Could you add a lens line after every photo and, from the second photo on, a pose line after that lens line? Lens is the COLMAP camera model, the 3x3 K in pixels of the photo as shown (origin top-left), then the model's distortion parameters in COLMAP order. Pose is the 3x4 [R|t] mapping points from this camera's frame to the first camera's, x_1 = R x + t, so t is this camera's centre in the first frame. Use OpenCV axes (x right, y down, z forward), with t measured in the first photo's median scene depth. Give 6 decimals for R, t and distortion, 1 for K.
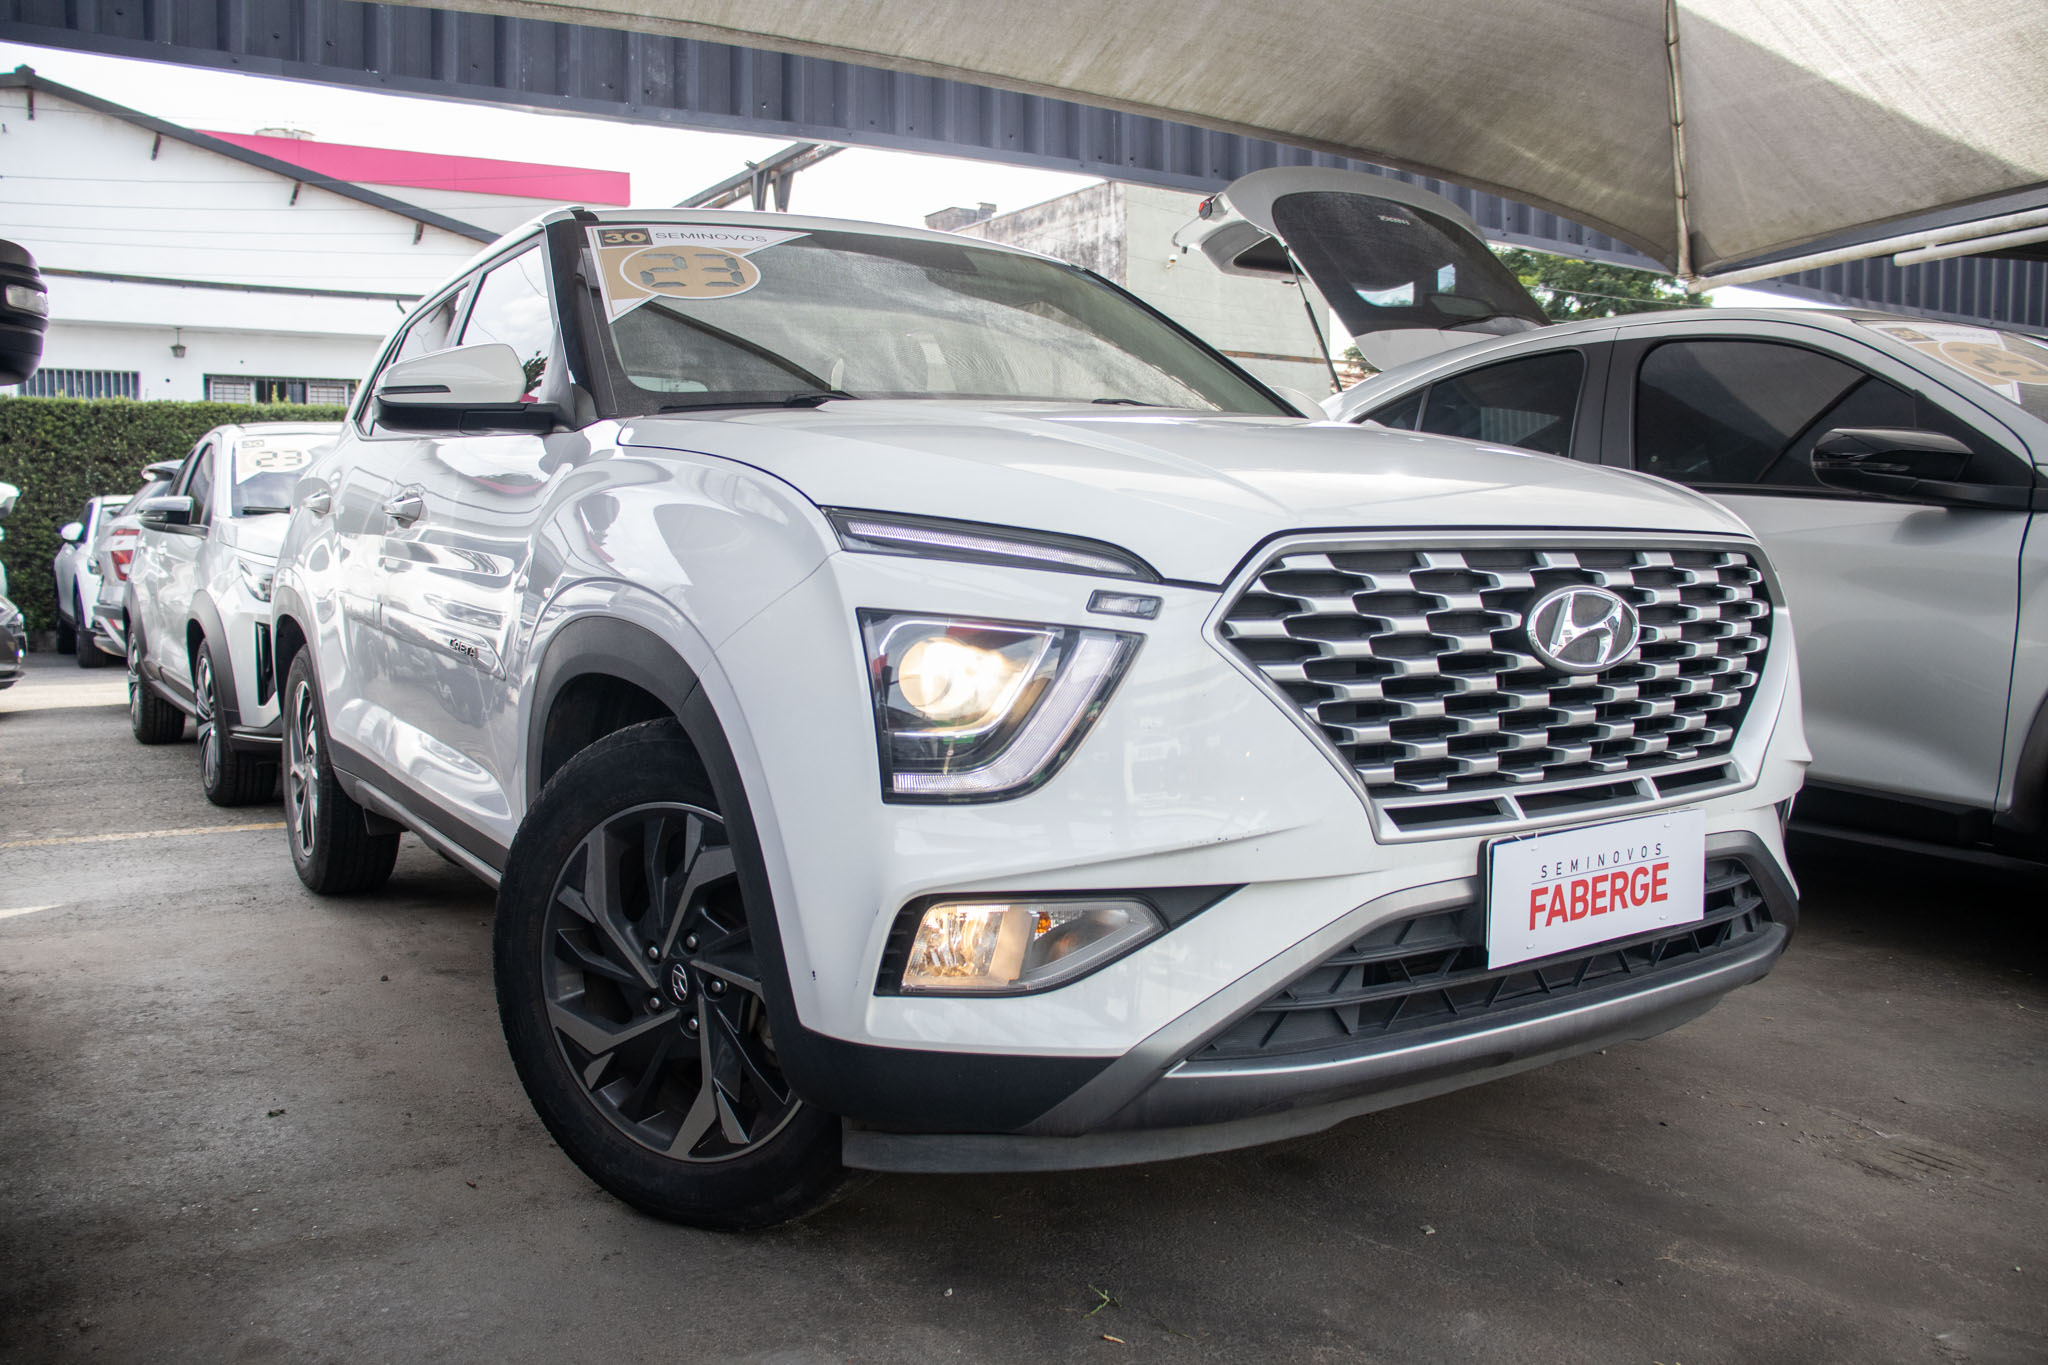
lens RADIAL K [[1700.4, 0, 1018.5], [0, 1700.4, 666.7], [0, 0, 1]] dist [-0.205595, 0.217990]
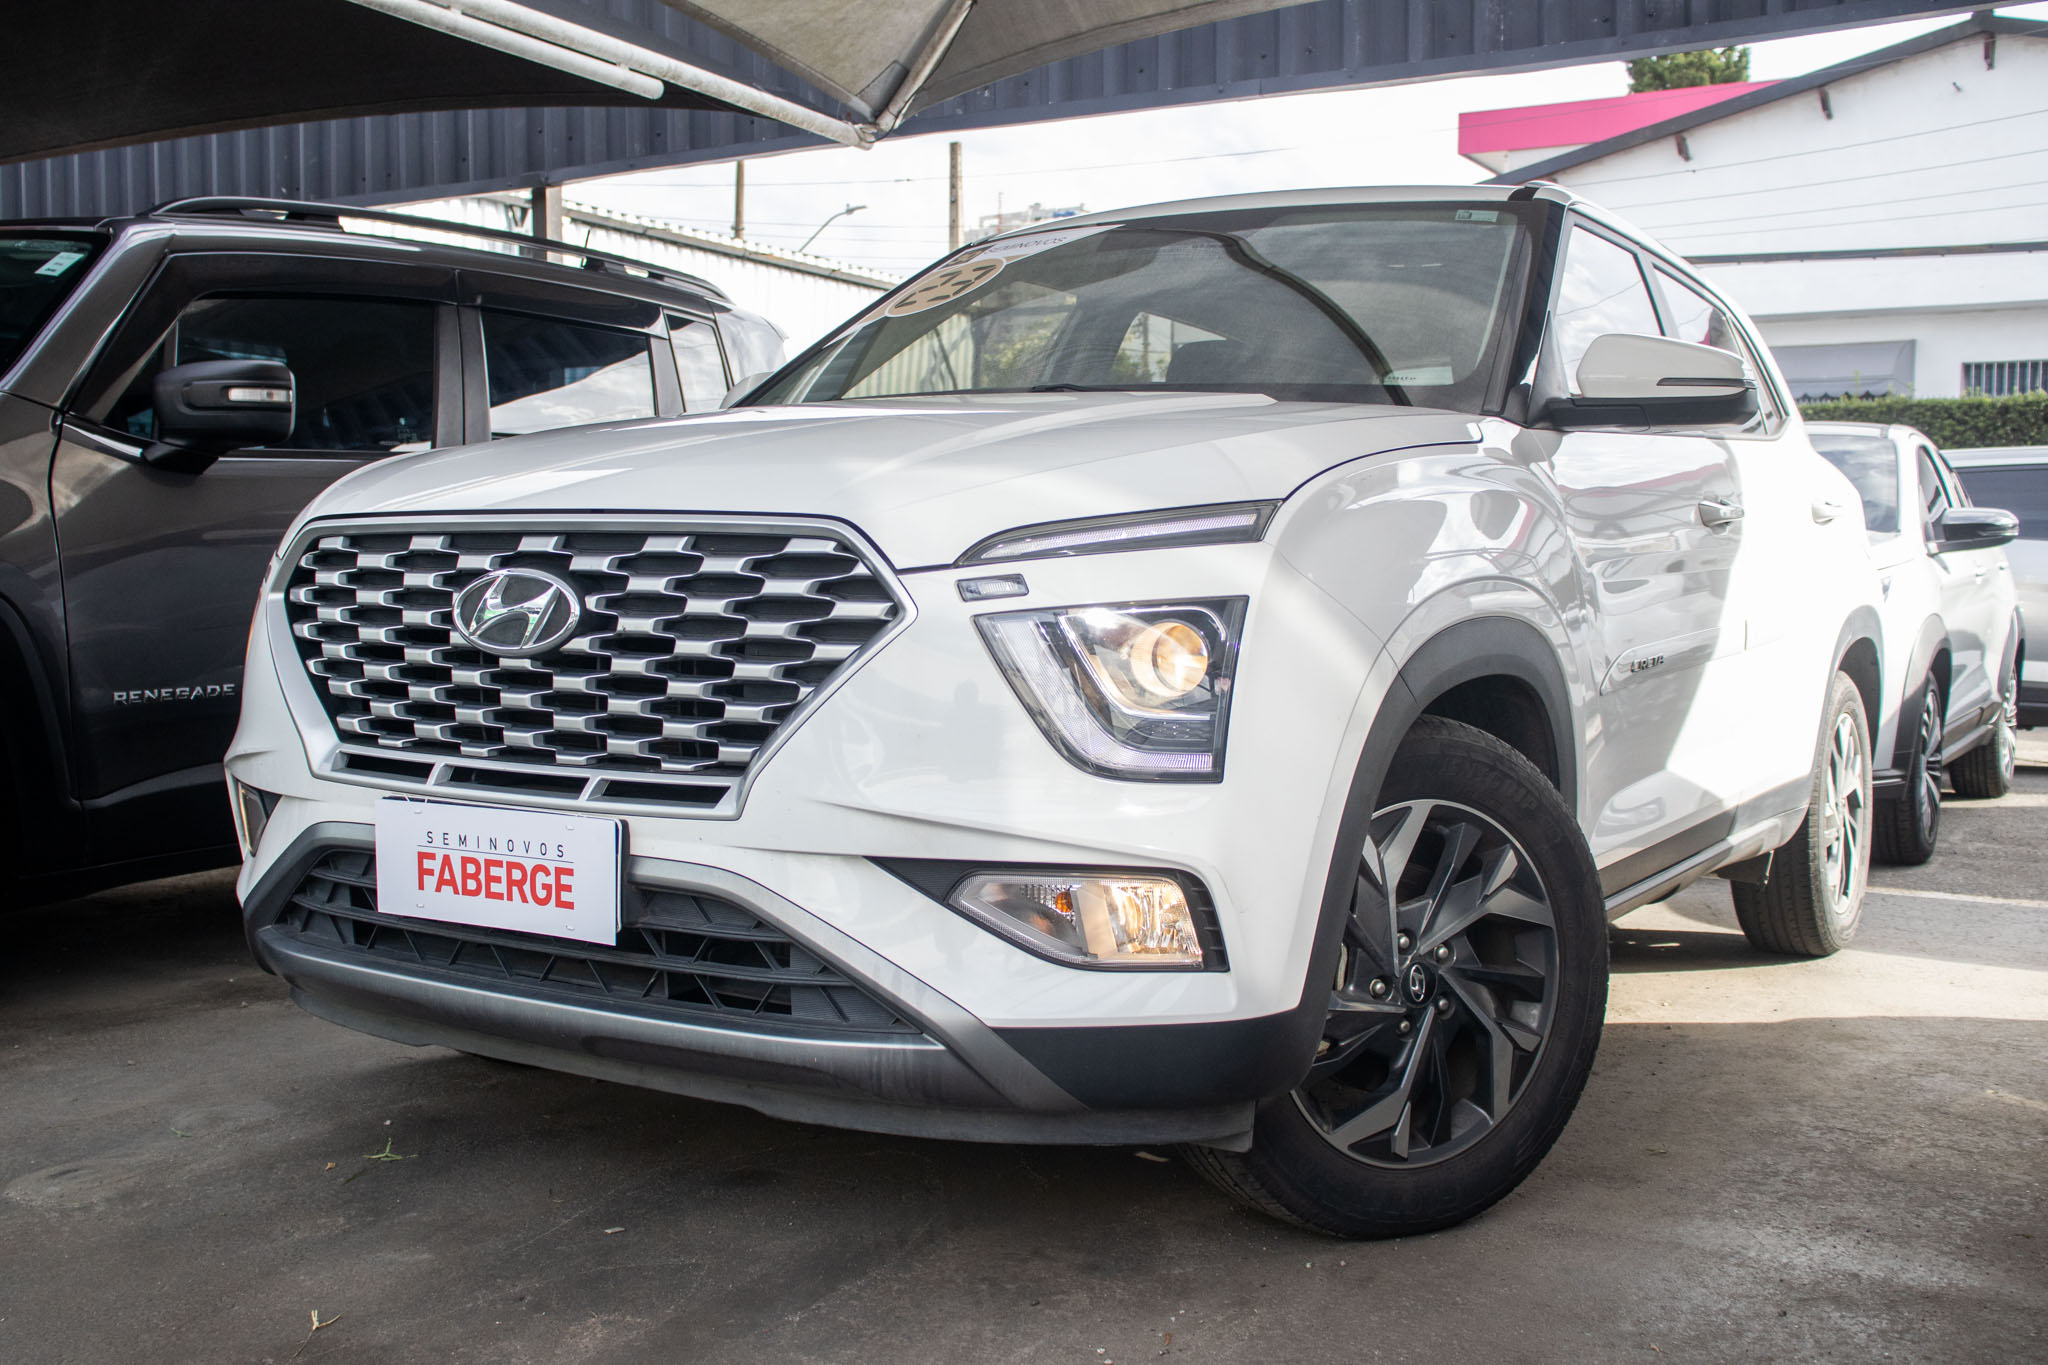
lens RADIAL K [[2183.3, 0, 1070.8], [0, 2183.3, 683.6], [0, 0, 1]] dist [-0.306222, 0.820435]
pose [[0.443409, 0.058344, -0.894419, 1.648505], [-0.081757, 0.996352, 0.024462, -0.038331], [0.892583, 0.062279, 0.446561, 0.733382]]
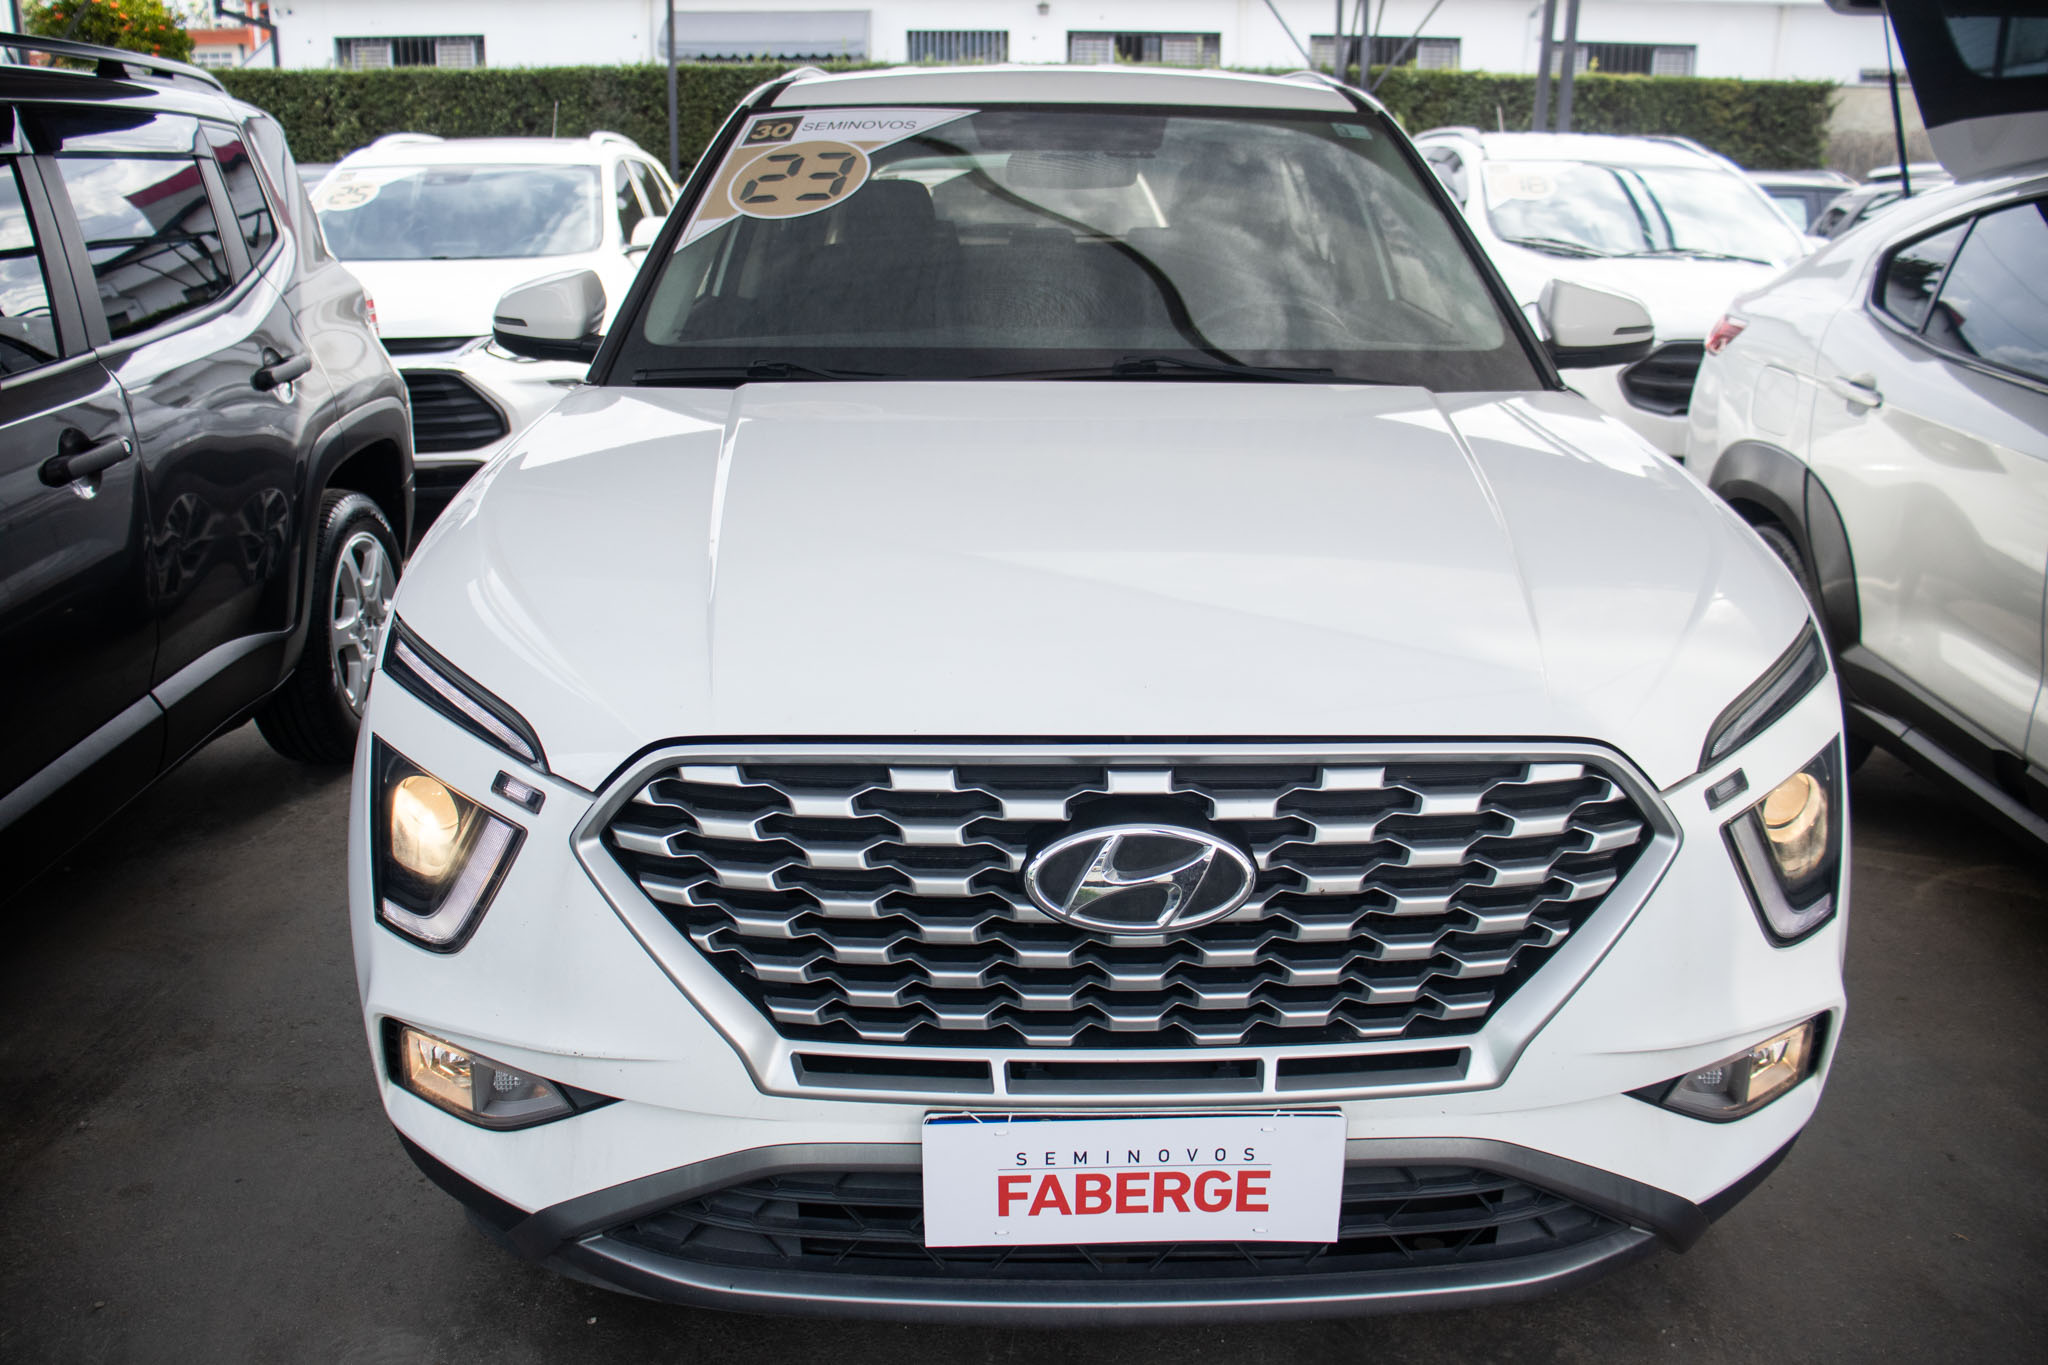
lens RADIAL K [[1700.4, 0, 1018.5], [0, 1700.4, 666.7], [0, 0, 1]] dist [-0.205595, 0.217990]
pose [[0.847884, 0.163088, -0.504474, 0.674478], [-0.047086, 0.970917, 0.234742, -0.300120], [0.528086, -0.175280, 0.830904, 0.343777]]
